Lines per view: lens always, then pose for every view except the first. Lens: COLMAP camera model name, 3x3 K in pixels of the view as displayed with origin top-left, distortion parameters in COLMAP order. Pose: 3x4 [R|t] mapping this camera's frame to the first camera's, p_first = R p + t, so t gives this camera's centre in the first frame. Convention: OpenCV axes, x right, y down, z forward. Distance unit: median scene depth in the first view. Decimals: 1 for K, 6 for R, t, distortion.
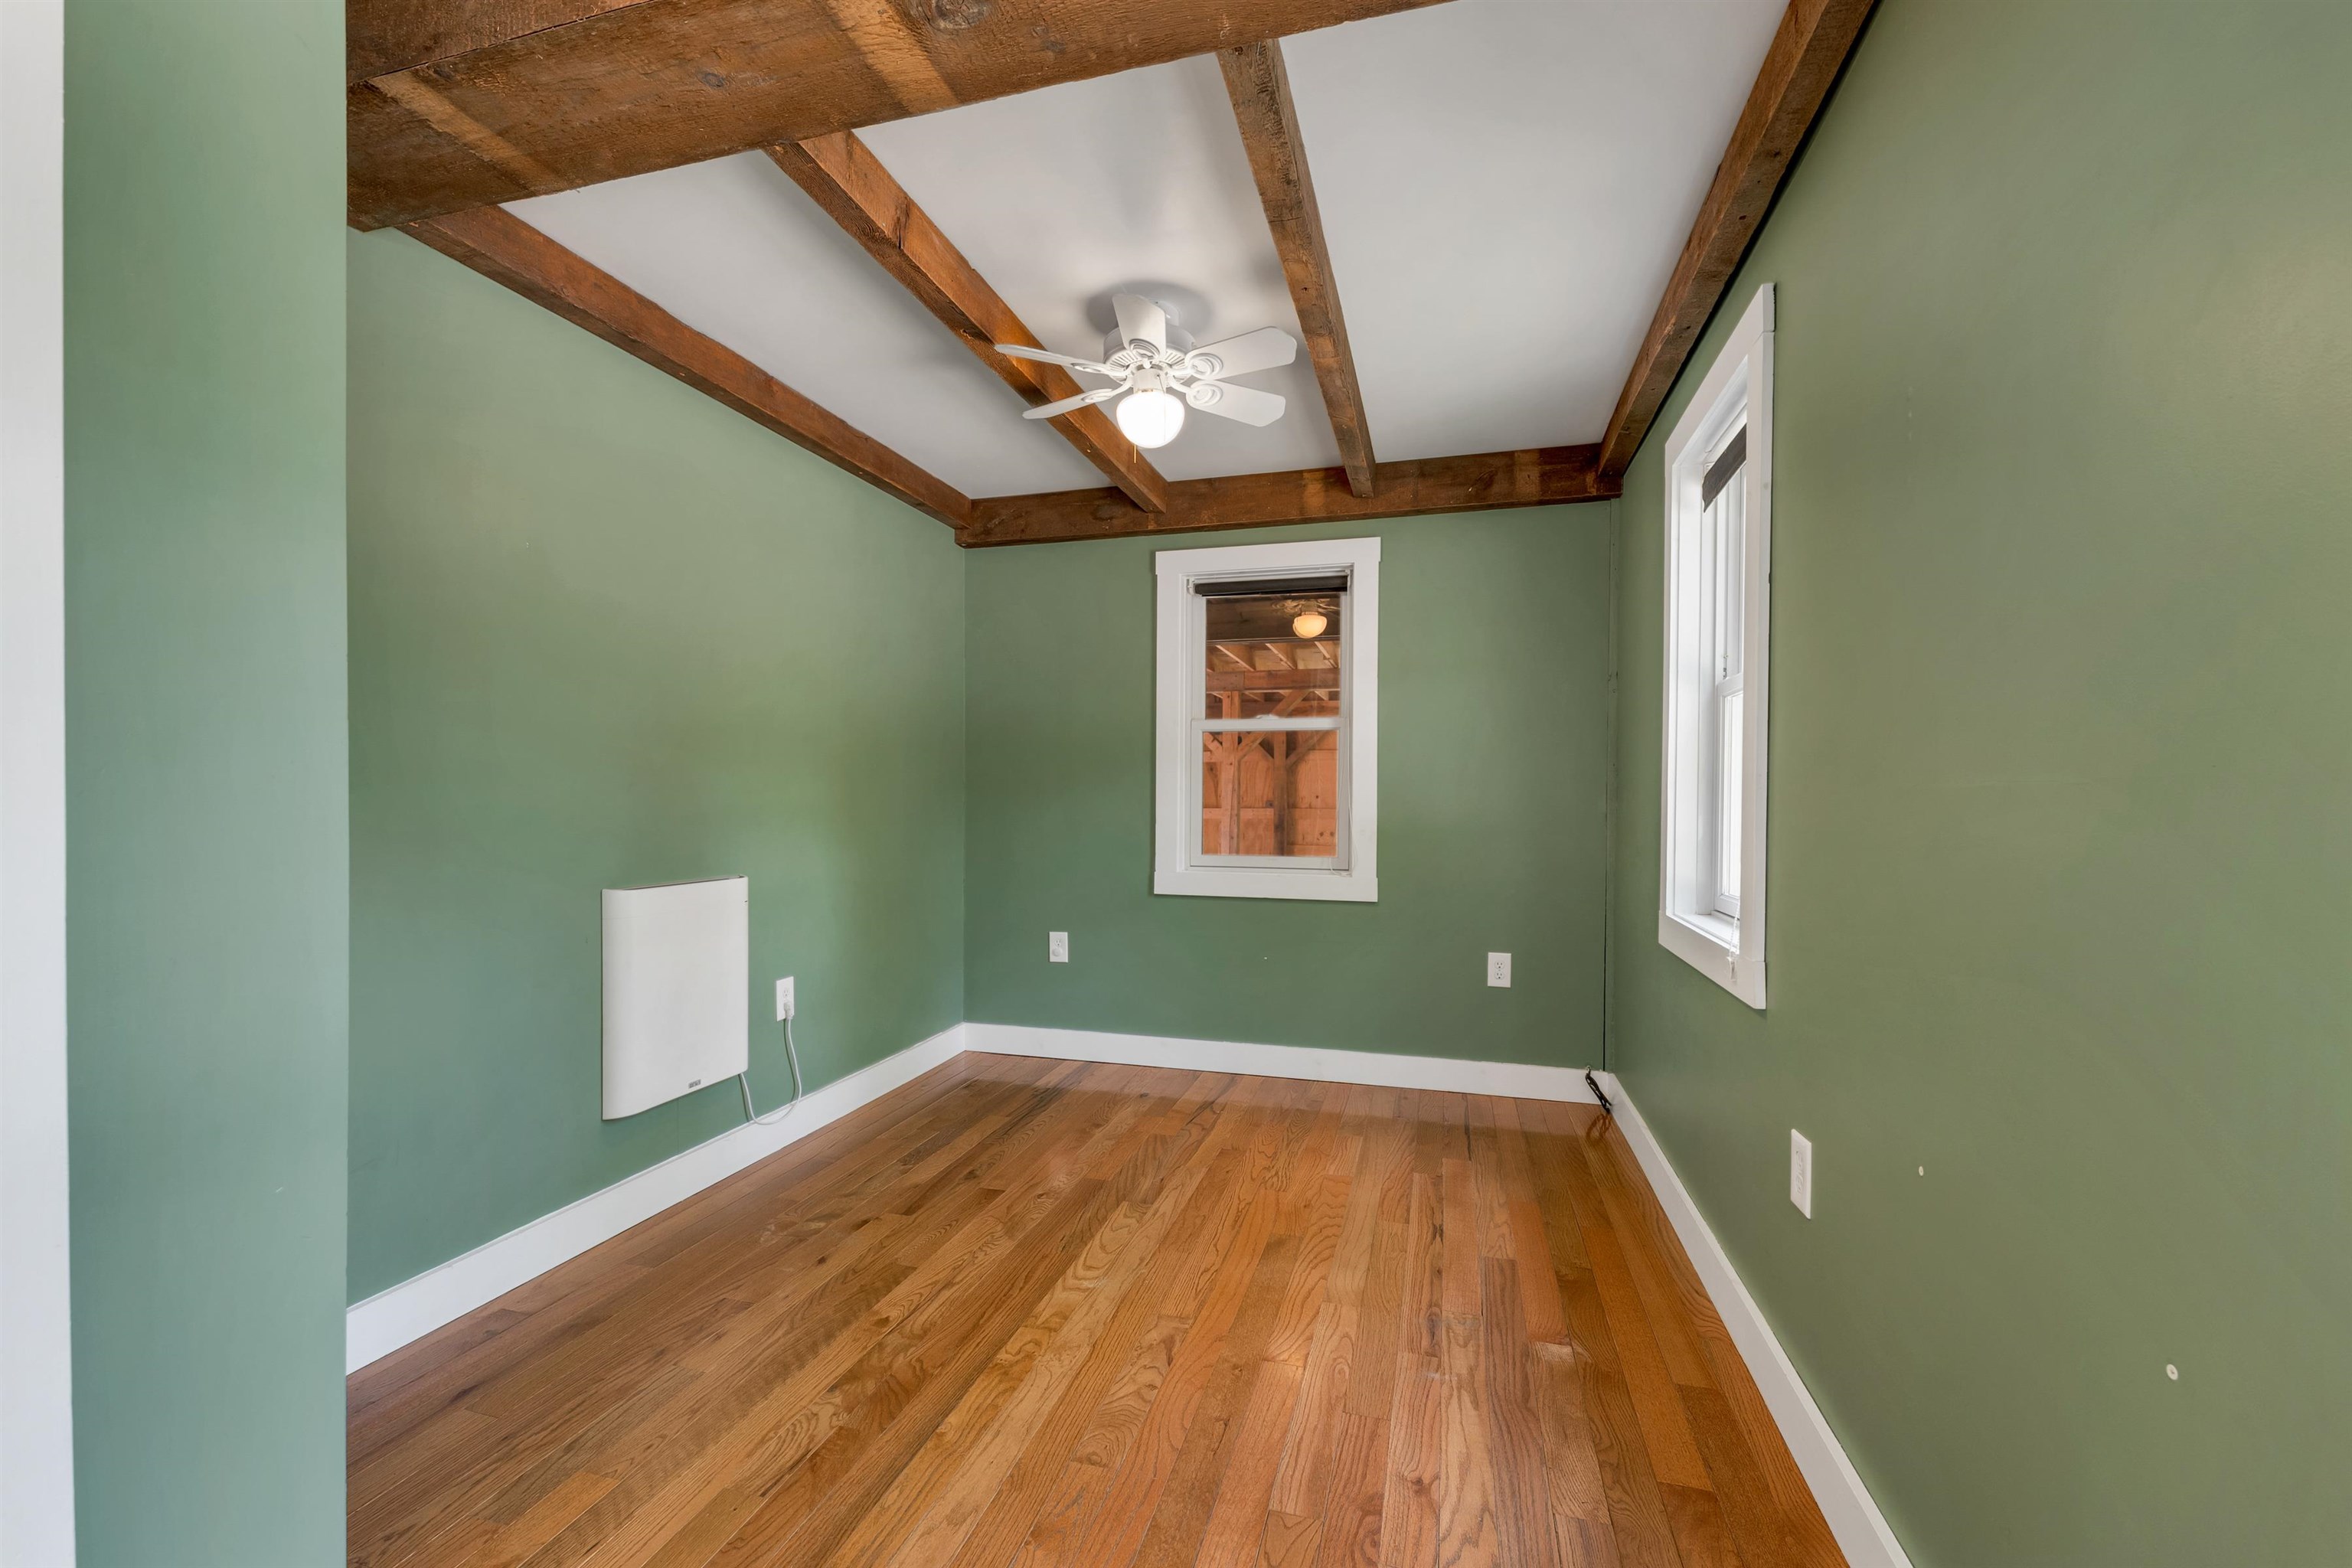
lens RADIAL K [[974.7, 0, 1168.3], [0, 974.7, 841.9], [0, 0, 1]] dist [0.001105, 0.000056]
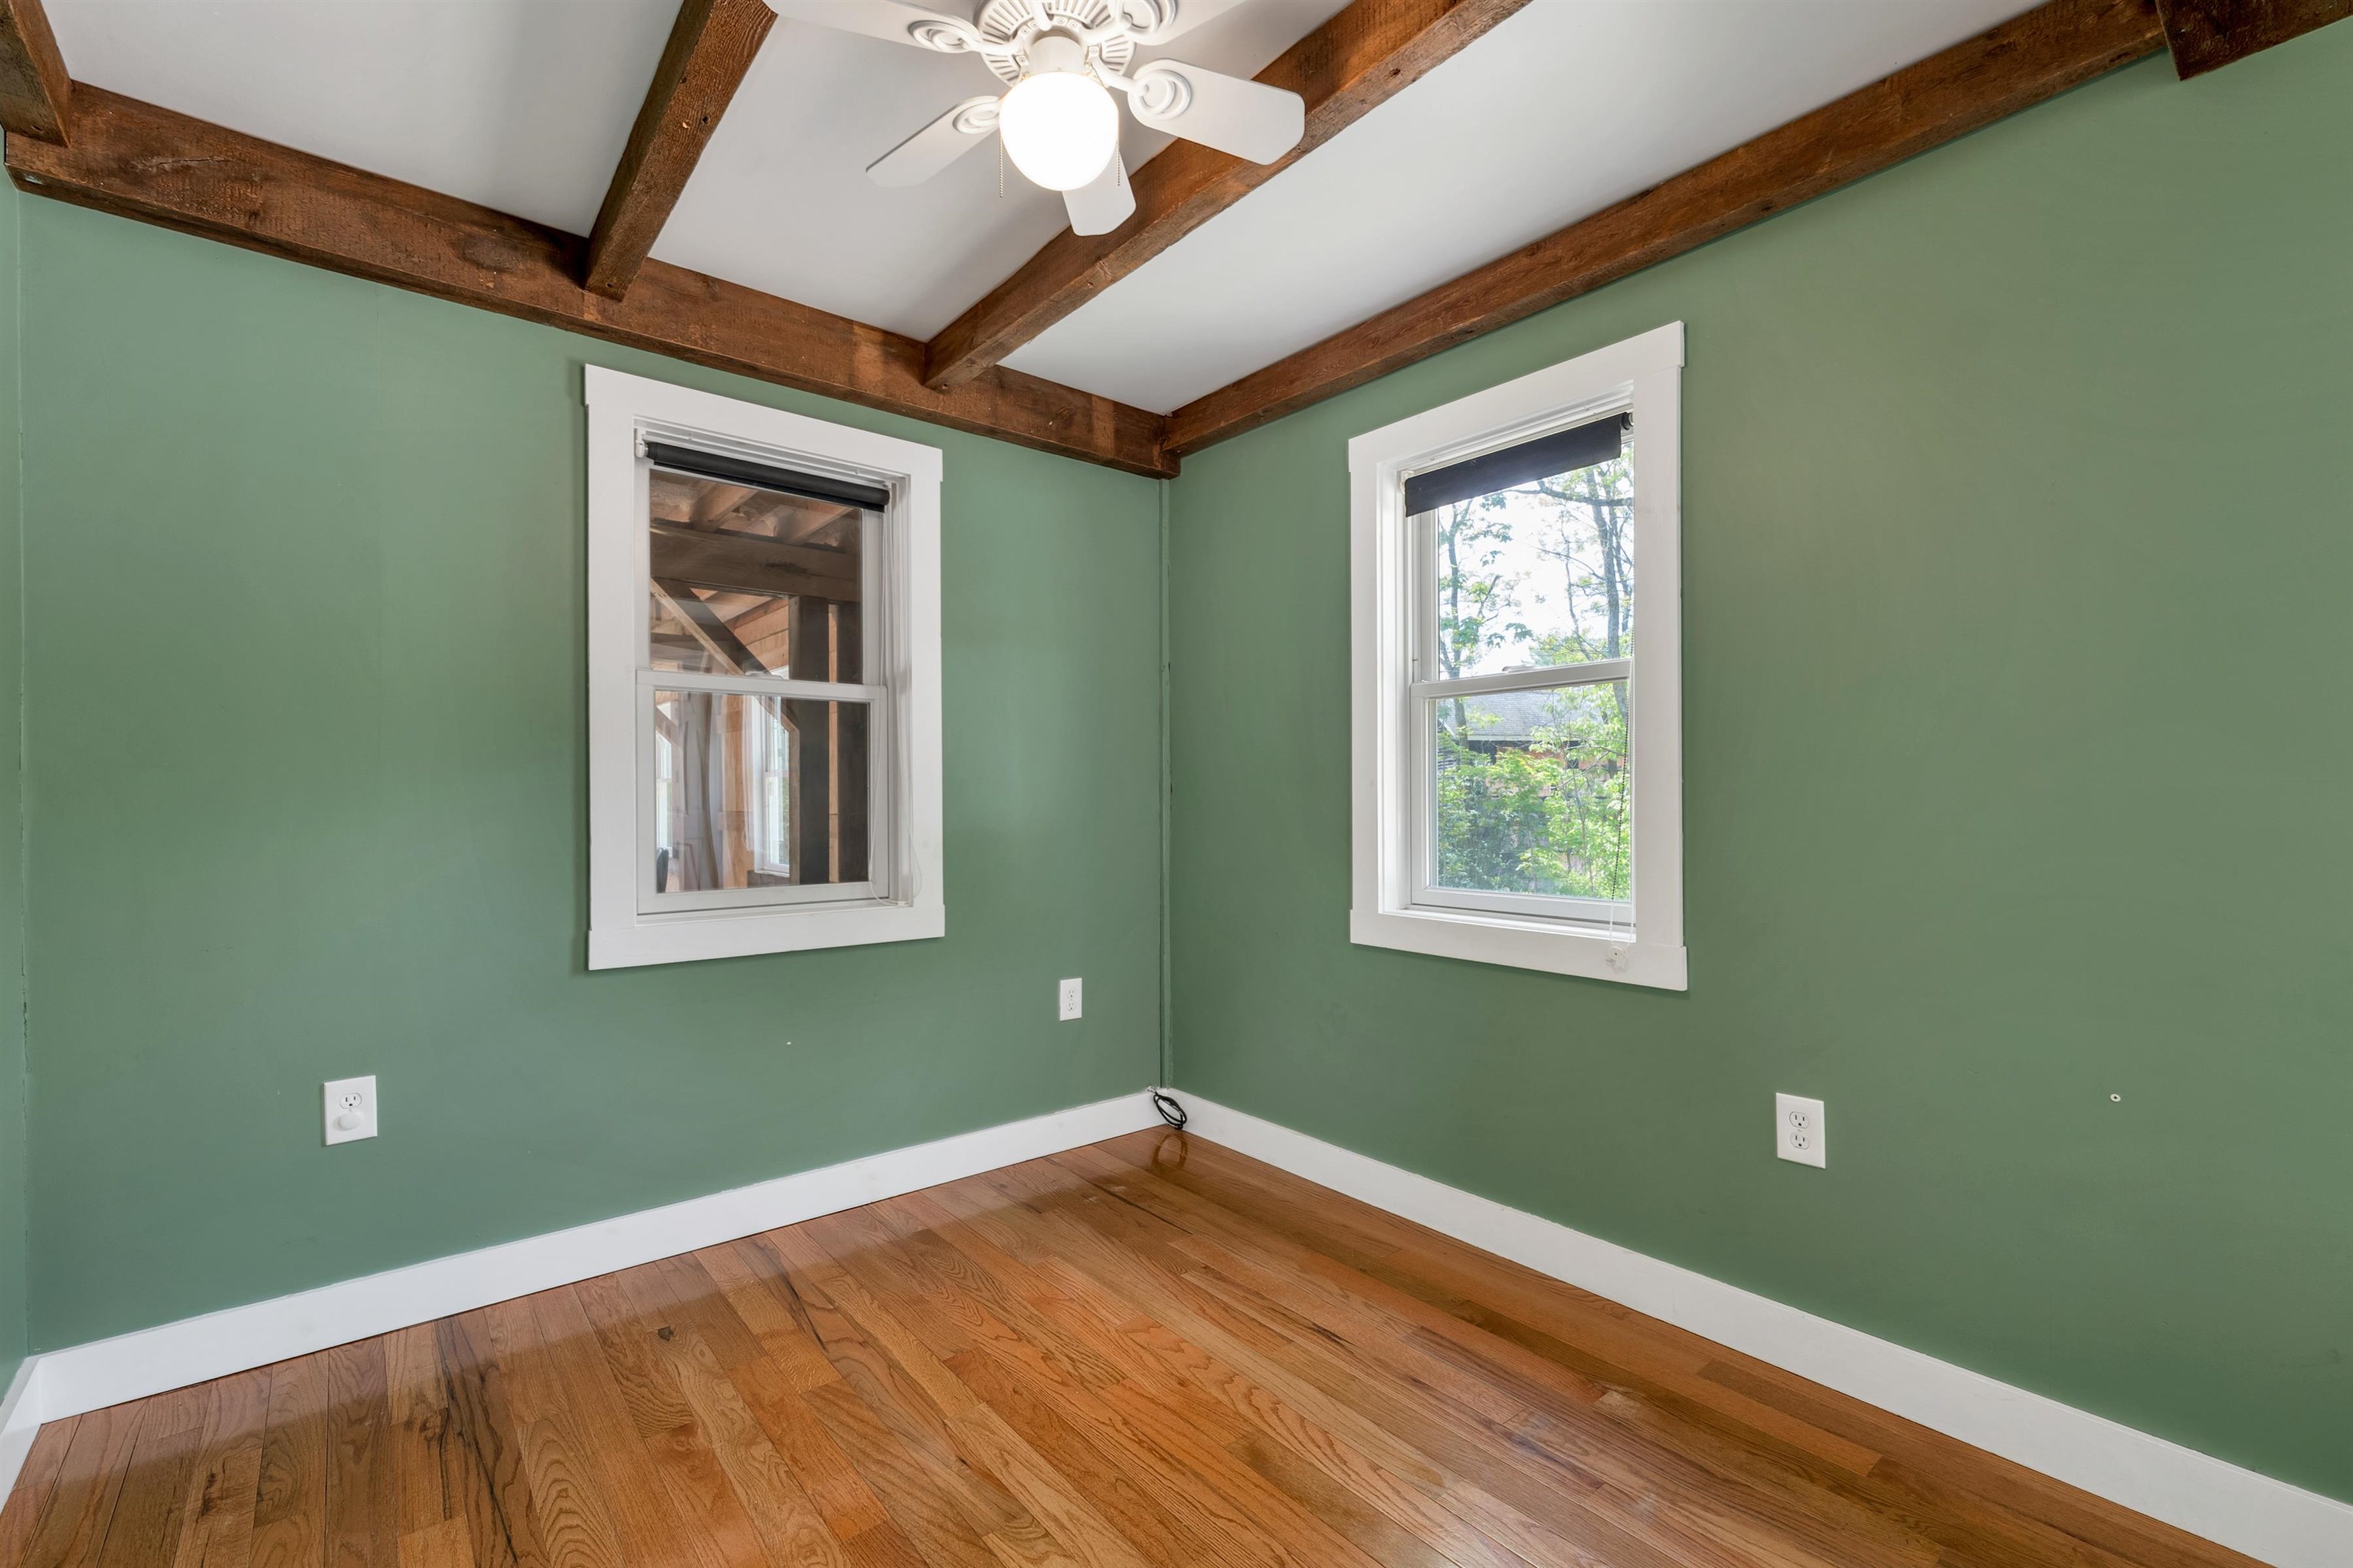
lens RADIAL K [[1002.5, 0, 1166.6], [0, 1002.5, 818.9], [0, 0, 1]] dist [-0.001157, 0.000104]
pose [[0.566216, -0.023869, 0.823911, -0.347959], [0.038792, 0.999245, 0.002289, -0.025817], [-0.823344, 0.030665, 0.566714, 0.458294]]
